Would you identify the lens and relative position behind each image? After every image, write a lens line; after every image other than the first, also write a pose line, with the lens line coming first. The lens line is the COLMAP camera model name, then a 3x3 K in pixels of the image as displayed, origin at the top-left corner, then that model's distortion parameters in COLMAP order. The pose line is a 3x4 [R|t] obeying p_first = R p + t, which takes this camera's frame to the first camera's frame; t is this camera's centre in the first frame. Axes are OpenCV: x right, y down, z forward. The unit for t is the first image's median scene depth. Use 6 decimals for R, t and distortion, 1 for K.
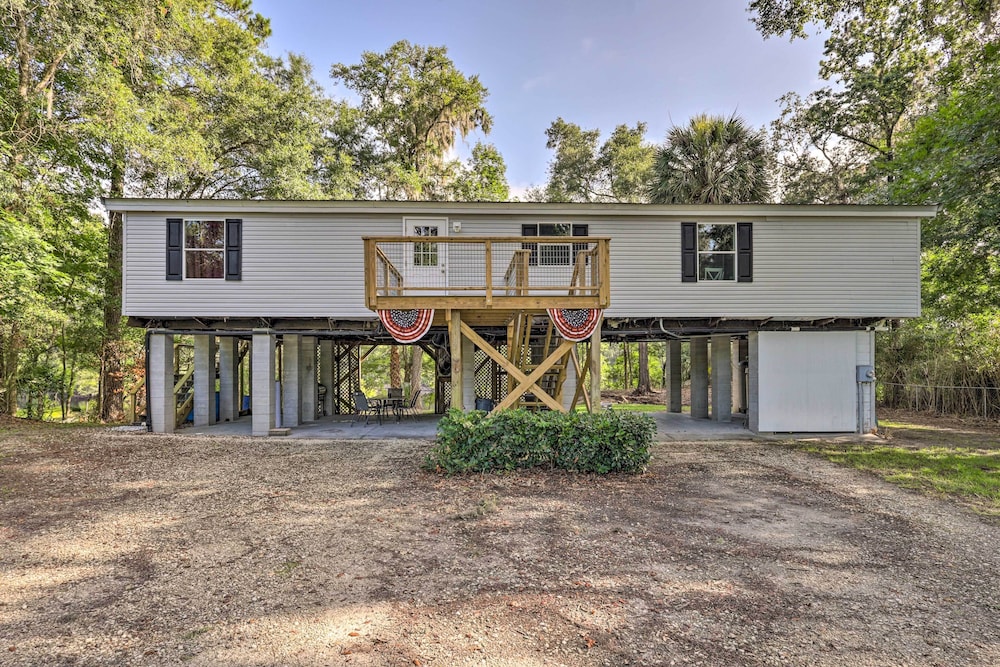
lens RADIAL K [[522.4, 0, 490.7], [0, 522.4, 363.8], [0, 0, 1]] dist [0.000059, 0.001051]
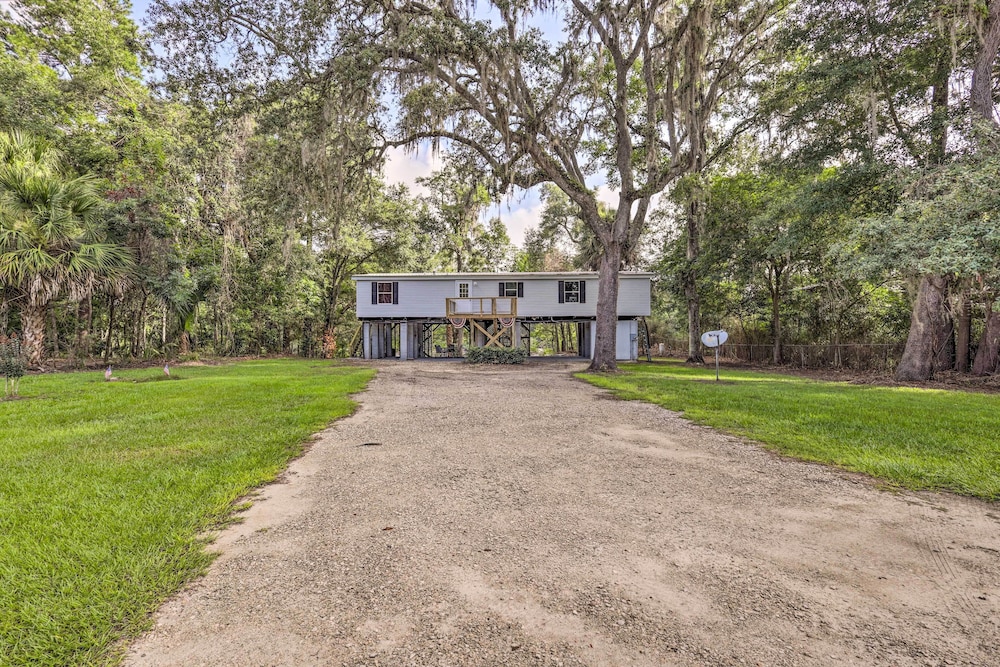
lens RADIAL K [[470.2, 0, 499.9], [0, 470.2, 334.1], [0, 0, 1]] dist [0.001833, -0.000035]
pose [[0.998424, -0.003933, -0.055983, 0.099890], [0.004088, 0.999988, 0.002666, -0.001991], [0.055972, -0.002891, 0.998428, -0.721231]]
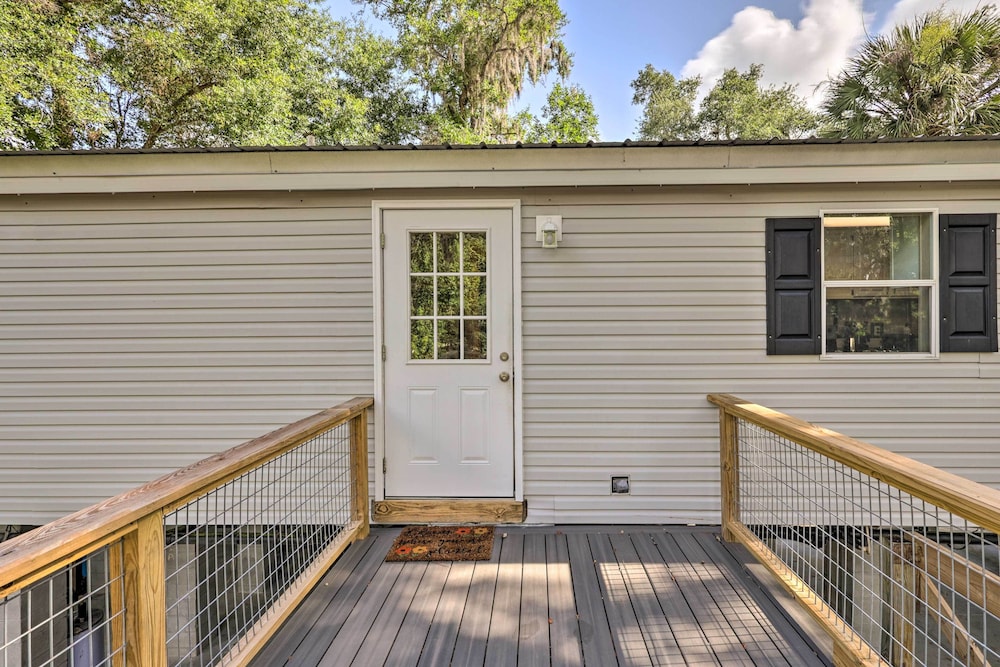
lens RADIAL K [[470.2, 0, 528.5], [0, 470.2, 333.2], [0, 0, 1]] dist [0.001833, -0.000035]
pose [[0.998581, -0.007791, -0.052678, -0.031064], [0.009031, 0.999687, 0.023335, -0.103694], [0.052479, -0.023778, 0.998339, 0.359798]]
